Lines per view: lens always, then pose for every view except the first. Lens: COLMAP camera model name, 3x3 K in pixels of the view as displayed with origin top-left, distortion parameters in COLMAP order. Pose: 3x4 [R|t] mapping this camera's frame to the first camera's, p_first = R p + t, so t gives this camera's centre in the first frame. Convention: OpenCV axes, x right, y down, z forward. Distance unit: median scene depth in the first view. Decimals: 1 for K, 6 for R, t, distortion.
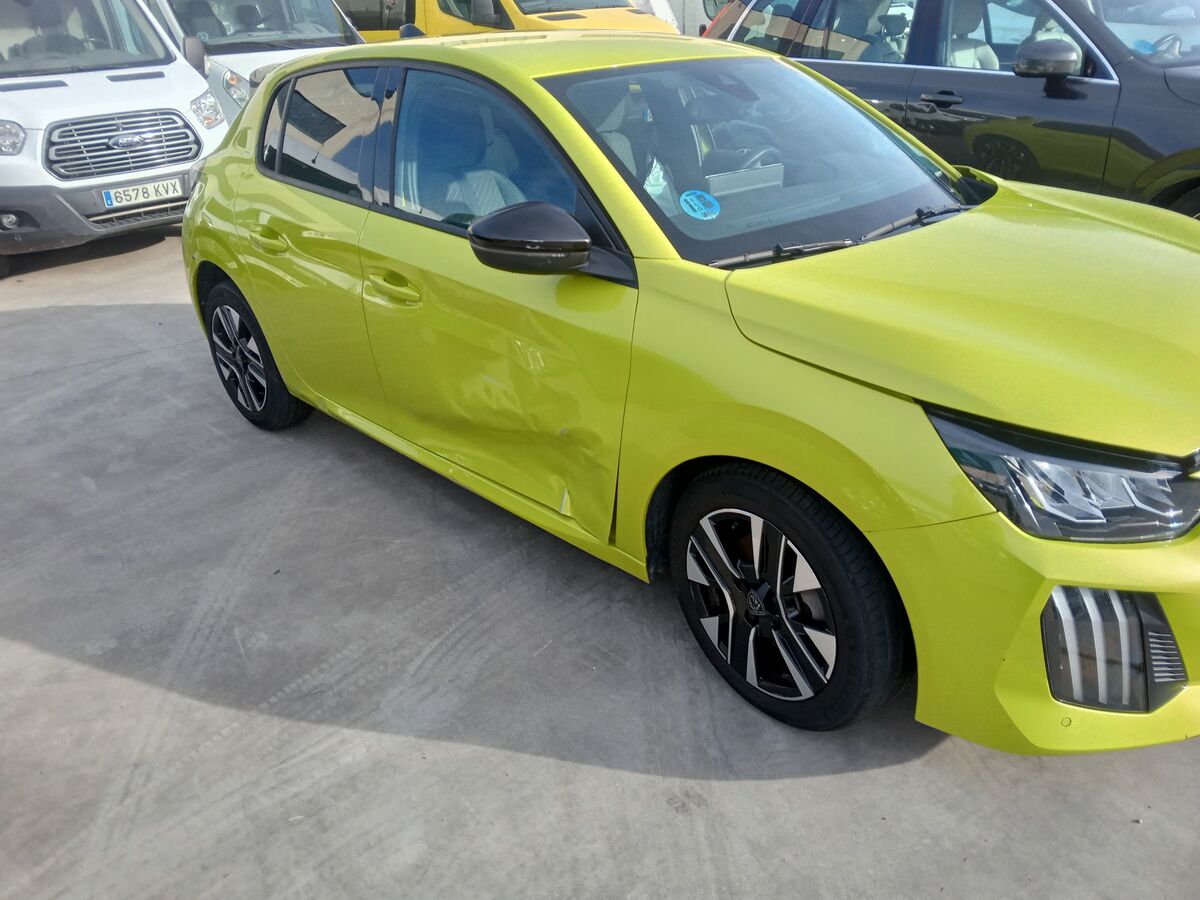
lens RADIAL K [[879.3, 0, 606.1], [0, 879.3, 448.3], [0, 0, 1]] dist [0.029261, -0.056386]
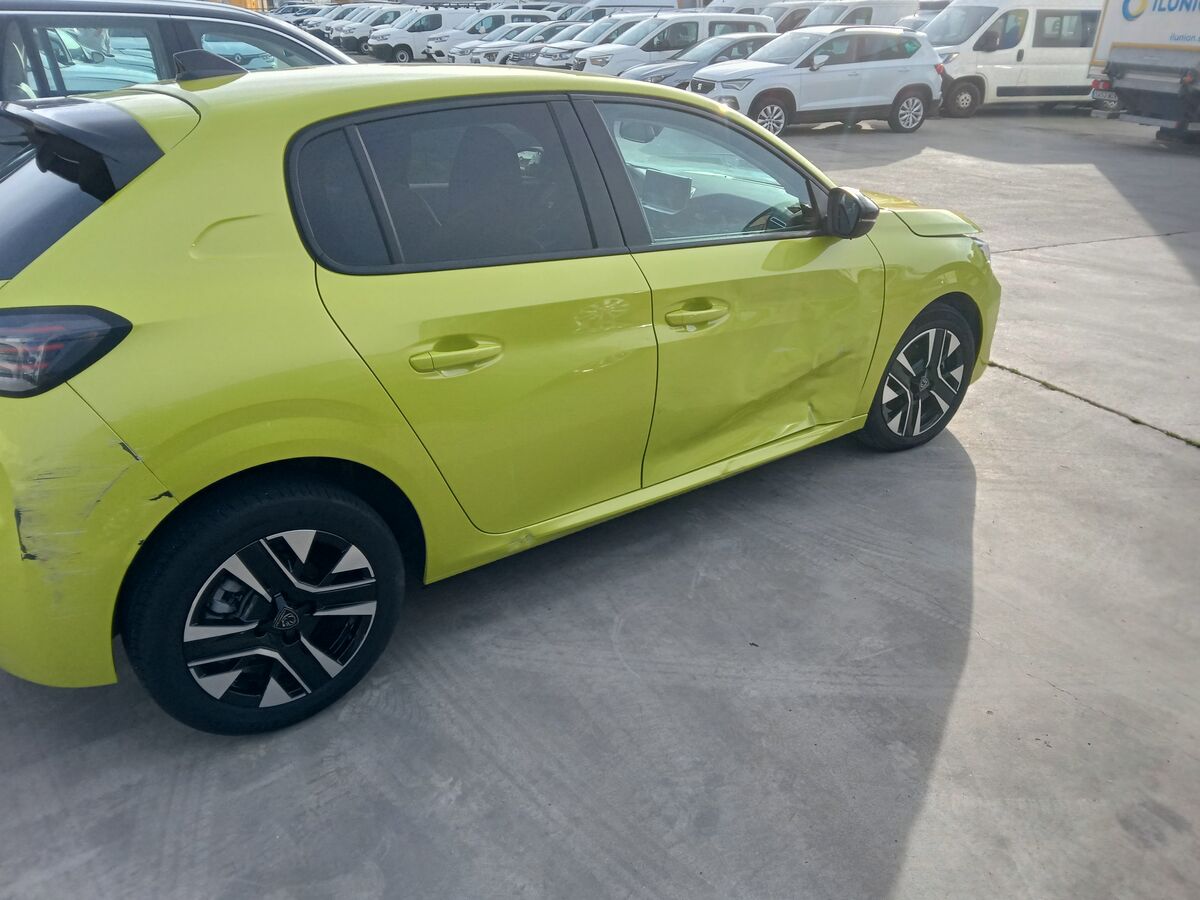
lens RADIAL K [[879.3, 0, 606.1], [0, 879.3, 448.3], [0, 0, 1]] dist [0.029261, -0.056386]
pose [[0.123434, -0.381927, 0.915912, -1.263105], [0.419198, 0.856645, 0.300720, -0.408235], [-0.899465, 0.346829, 0.265842, 0.908738]]
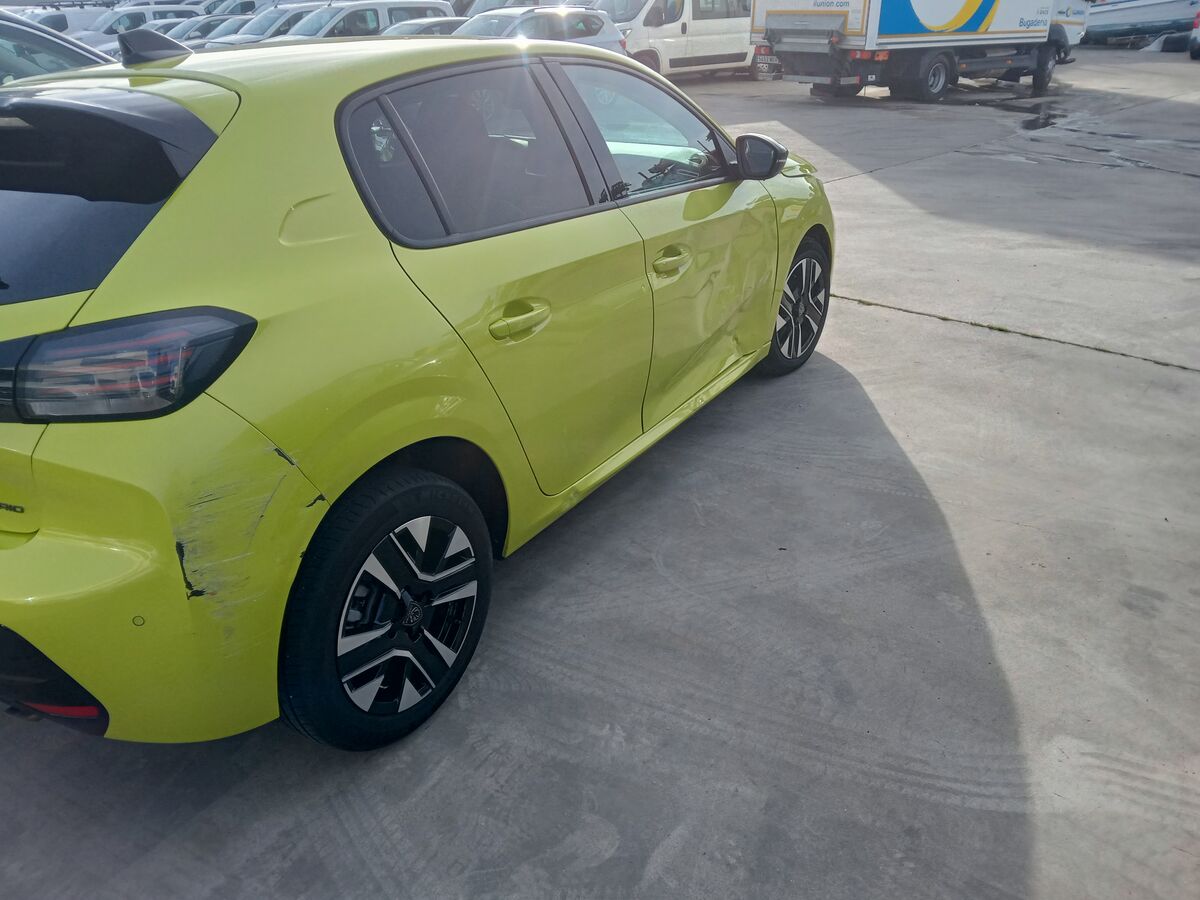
lens RADIAL K [[875.0, 0, 600.0], [0, 875.0, 450.0], [0, 0, 1]] dist [0.035914, -0.056067]
pose [[-0.233158, -0.383521, 0.893616, -1.293010], [0.457452, 0.767658, 0.448819, -0.539732], [-0.858123, 0.513432, -0.003543, 1.237495]]
